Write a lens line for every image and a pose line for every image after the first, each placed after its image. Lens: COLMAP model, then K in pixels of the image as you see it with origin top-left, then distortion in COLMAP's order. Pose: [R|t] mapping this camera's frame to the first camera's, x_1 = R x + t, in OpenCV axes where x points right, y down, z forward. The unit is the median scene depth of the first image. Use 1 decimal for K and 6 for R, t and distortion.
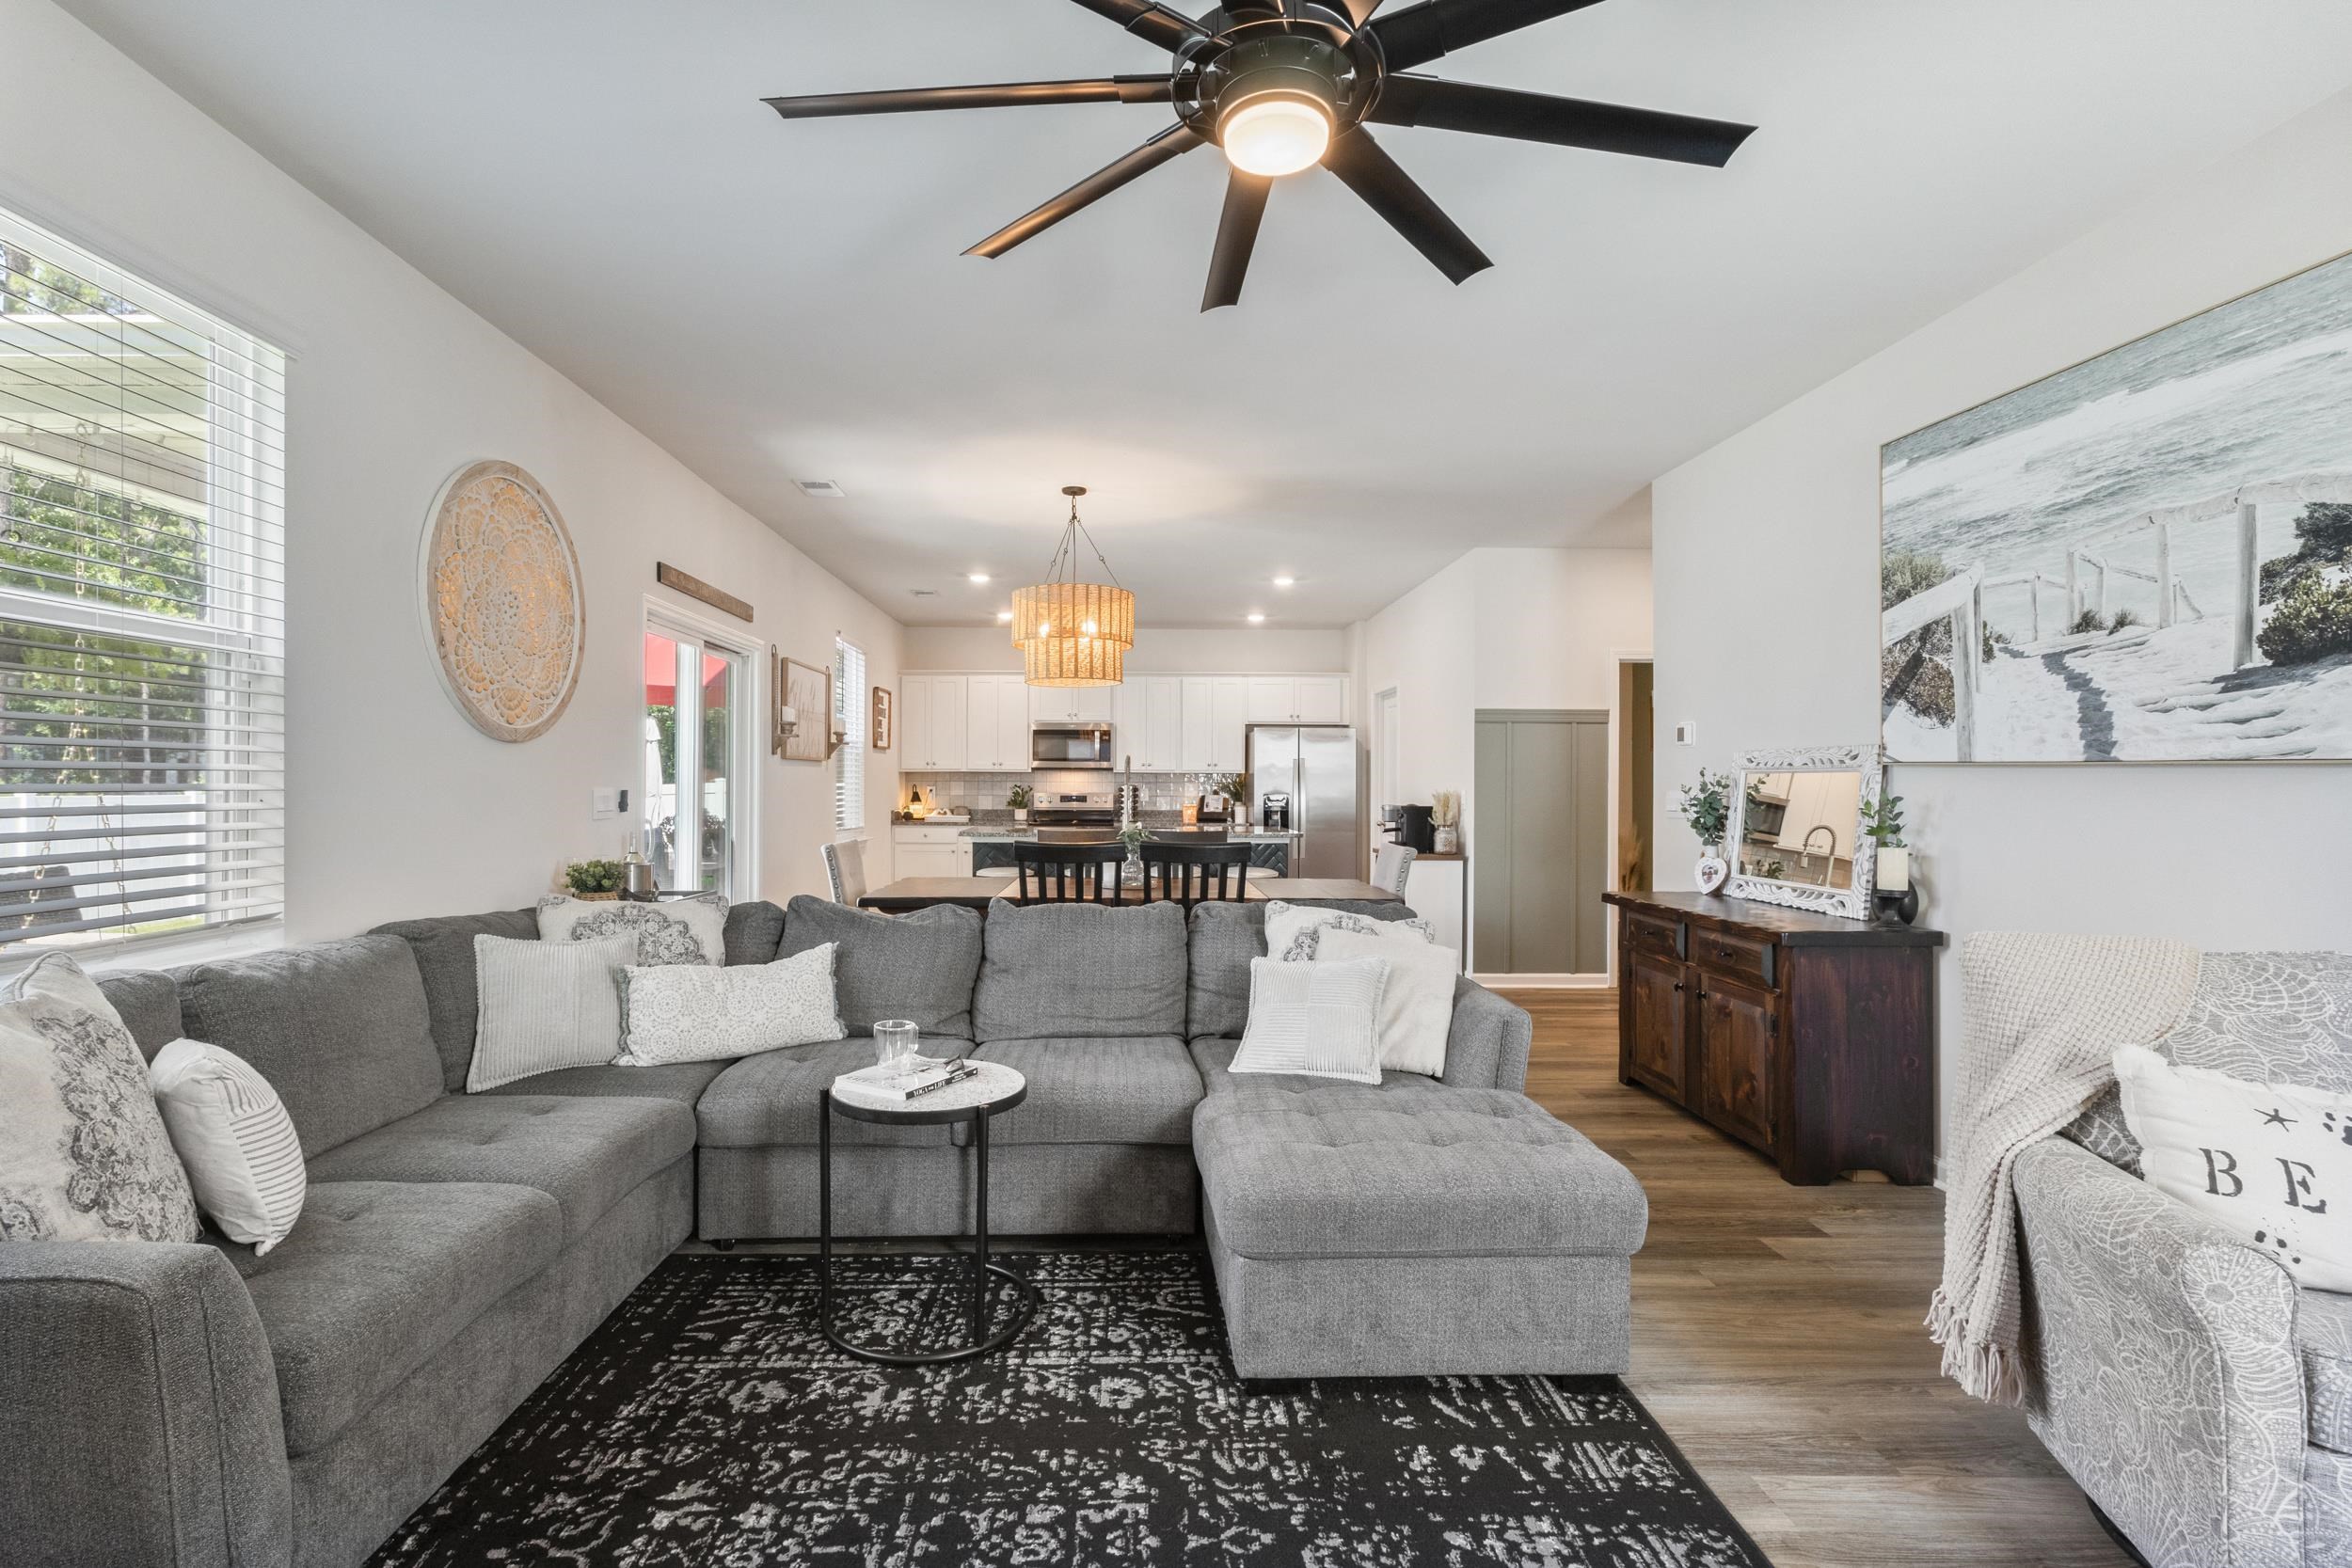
lens RADIAL K [[1109.9, 0, 1183.5], [0, 1109.9, 787.8], [0, 0, 1]] dist [-0.000579, -0.000053]
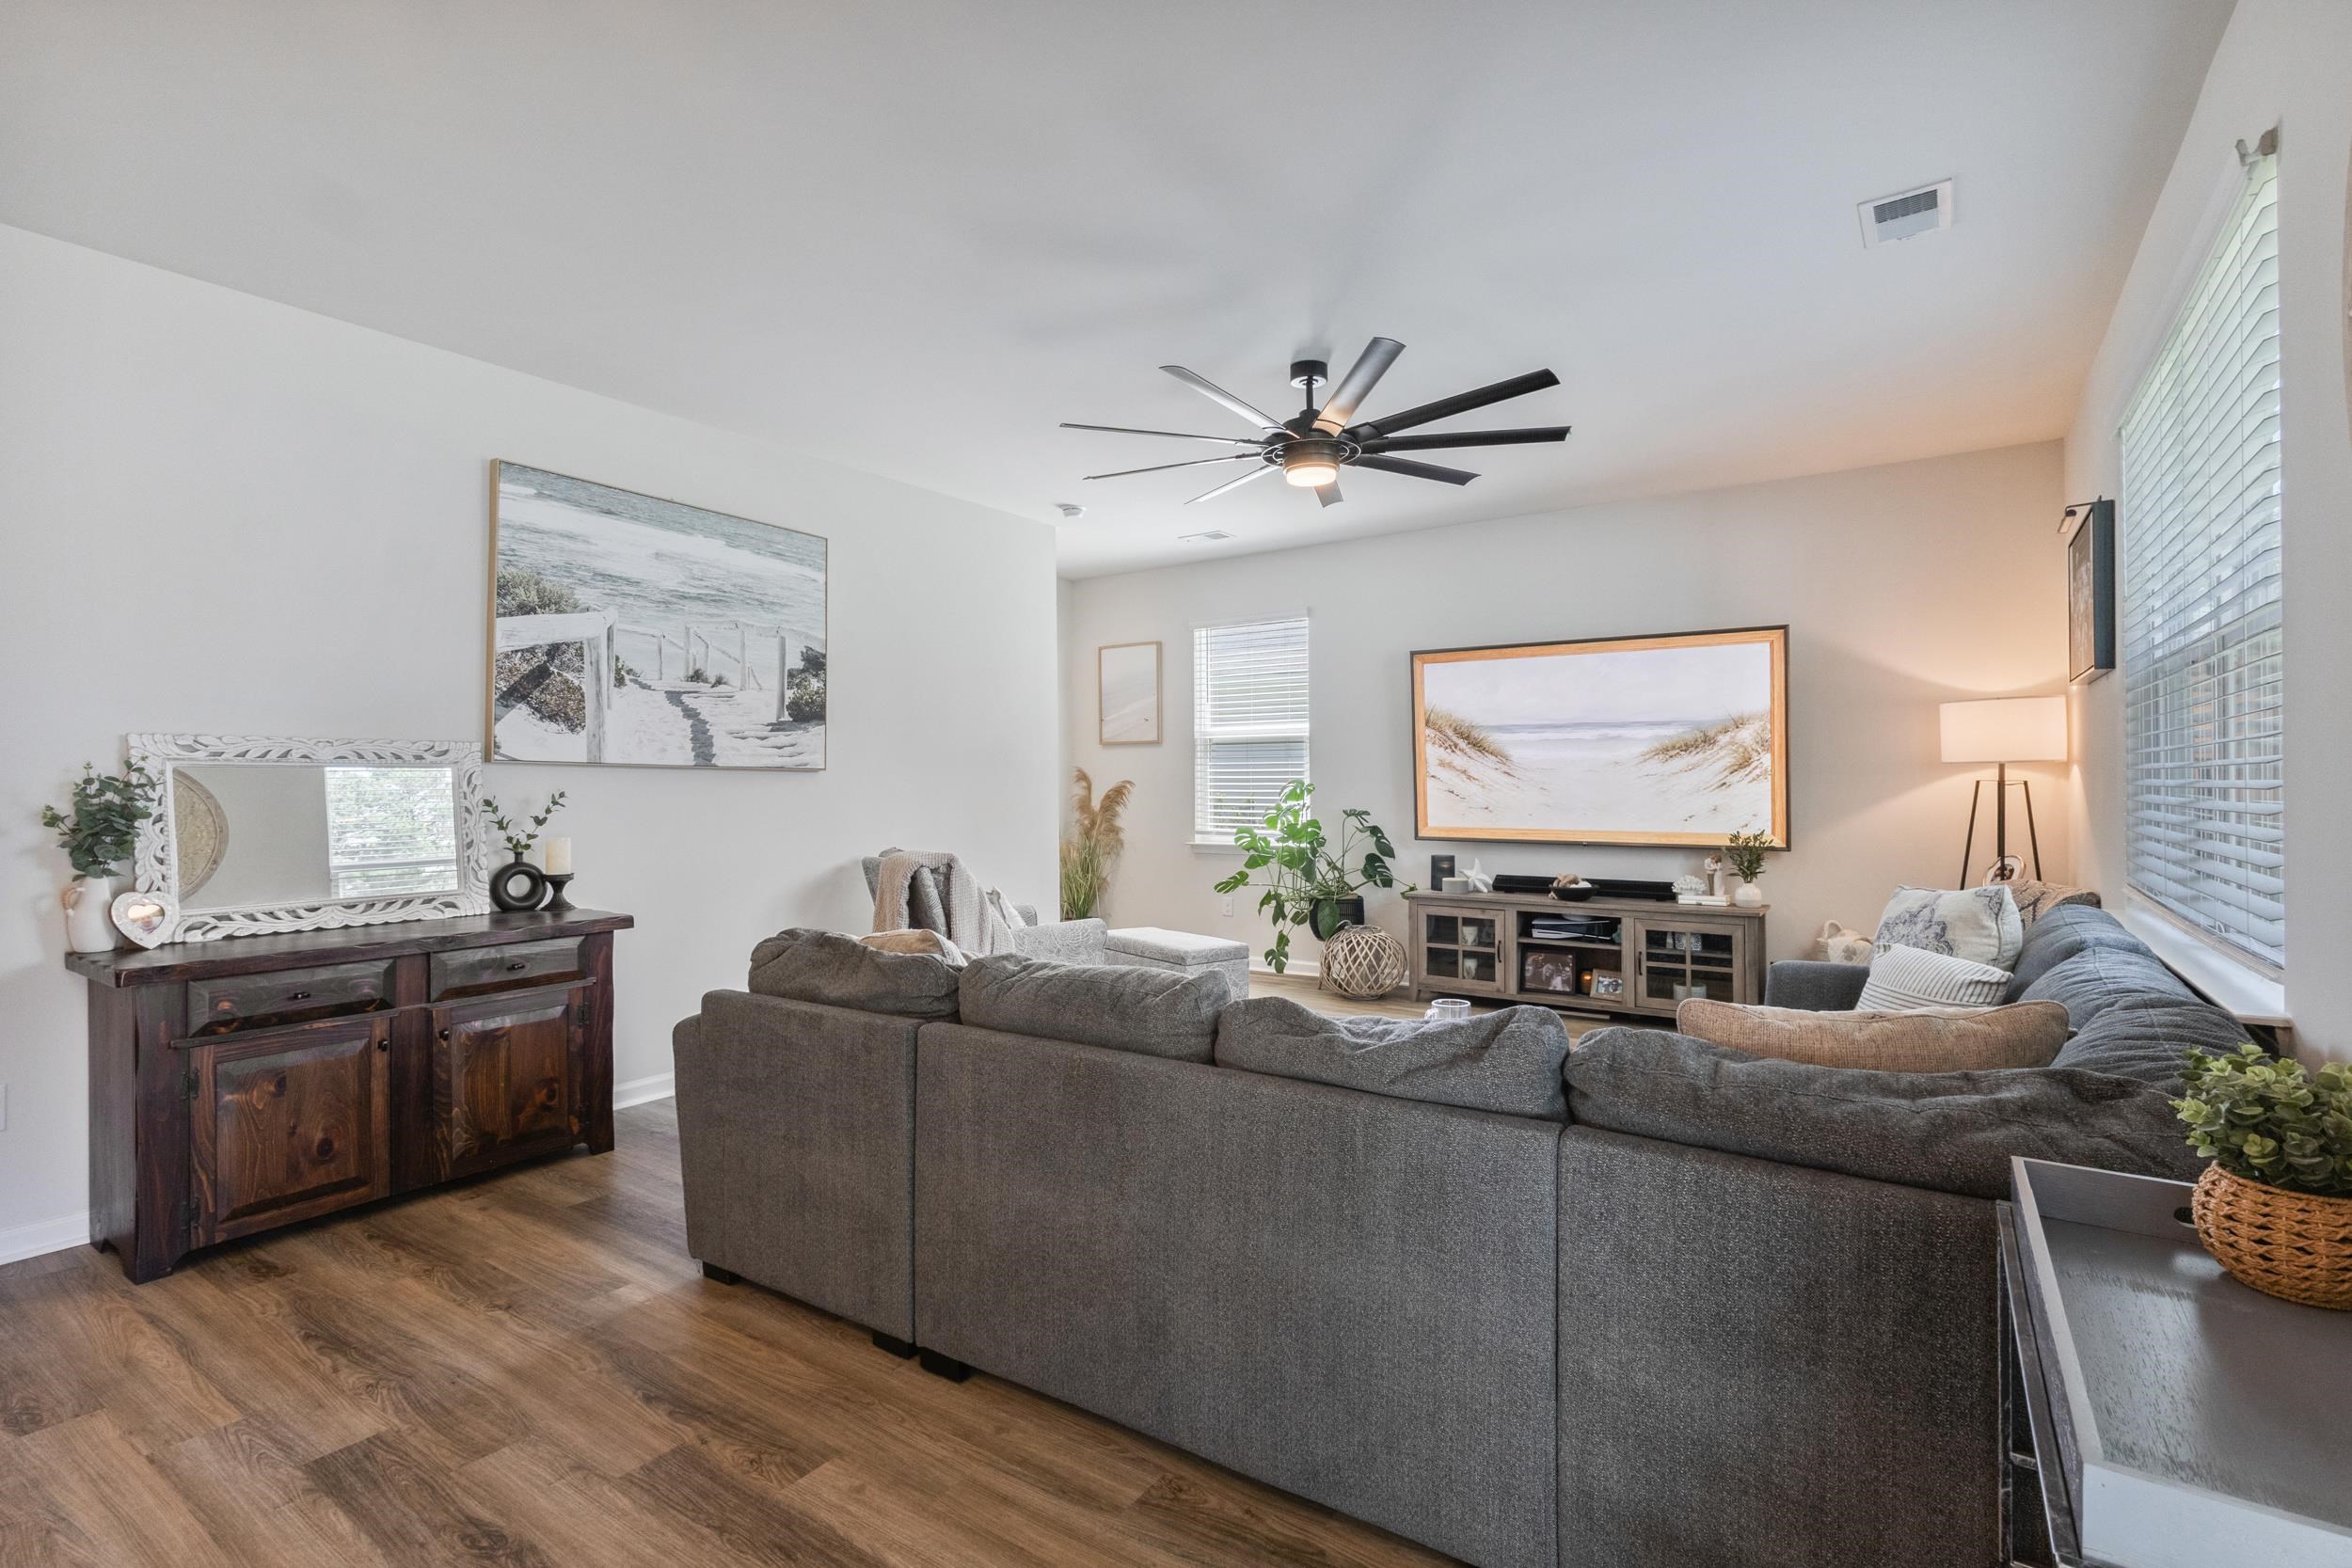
lens RADIAL K [[1109.9, 0, 1176.3], [0, 1109.9, 782.2], [0, 0, 1]] dist [-0.000579, -0.000053]
pose [[-0.799783, 0.002922, 0.600282, -0.533772], [0.006439, 0.999972, 0.003712, -0.001972], [-0.600254, 0.006834, -0.799780, 1.507222]]
